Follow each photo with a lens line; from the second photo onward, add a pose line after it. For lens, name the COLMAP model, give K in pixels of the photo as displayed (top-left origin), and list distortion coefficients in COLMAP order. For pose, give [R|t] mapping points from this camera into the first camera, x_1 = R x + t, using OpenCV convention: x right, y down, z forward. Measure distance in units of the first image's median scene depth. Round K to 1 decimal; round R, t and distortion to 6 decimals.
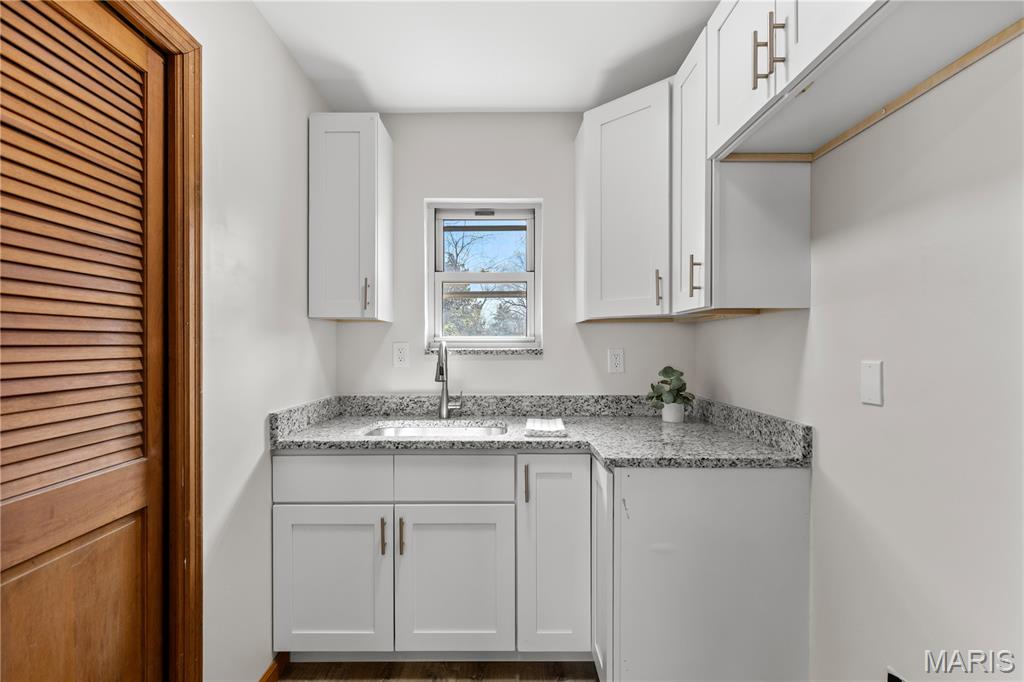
lens RADIAL K [[468.1, 0, 505.8], [0, 468.1, 348.9], [0, 0, 1]] dist [0.004632, -0.001796]
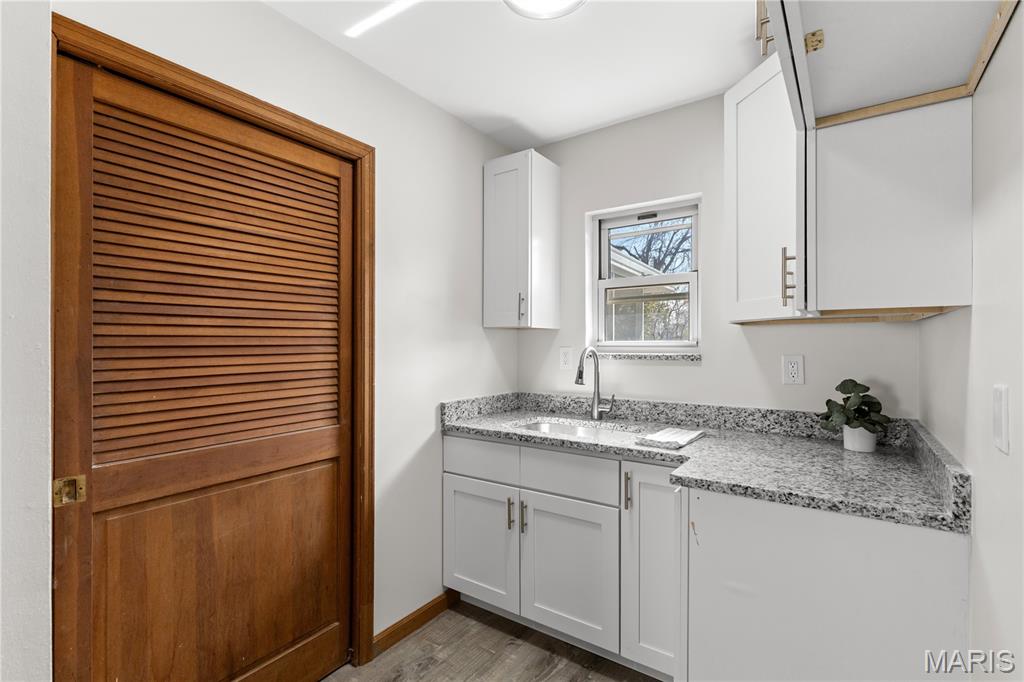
lens RADIAL K [[468.1, 0, 509.2], [0, 468.1, 343.9], [0, 0, 1]] dist [0.004632, -0.001796]
pose [[0.821211, -0.001416, -0.570622, 0.405255], [-0.002071, 0.999983, -0.005461, -0.020359], [0.570620, 0.005667, 0.821194, 0.030283]]
